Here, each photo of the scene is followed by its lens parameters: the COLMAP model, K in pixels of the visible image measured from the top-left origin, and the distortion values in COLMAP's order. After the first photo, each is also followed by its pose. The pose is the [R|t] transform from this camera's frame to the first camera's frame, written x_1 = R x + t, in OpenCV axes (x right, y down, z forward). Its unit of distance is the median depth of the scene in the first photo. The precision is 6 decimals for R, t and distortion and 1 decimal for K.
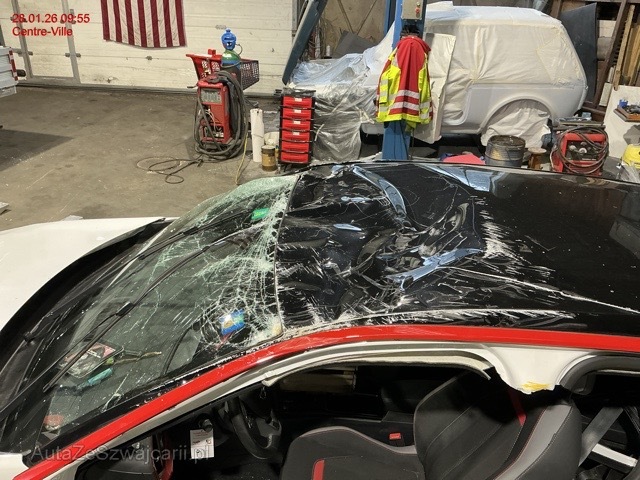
lens RADIAL K [[533.8, 0, 320.0], [0, 533.8, 240.0], [0, 0, 1]] dist [0.000043, -0.008081]
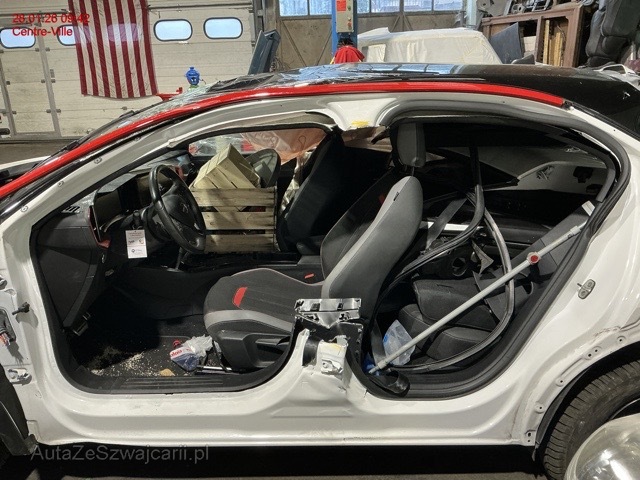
lens RADIAL K [[525.4, 0, 320.0], [0, 525.4, 240.0], [0, 0, 1]] dist [0.110079, -0.194658]
pose [[0.996655, -0.078904, 0.021294, 0.033361], [0.081017, 0.988133, -0.130498, 0.101679], [-0.010745, 0.131786, 0.991220, -0.045794]]
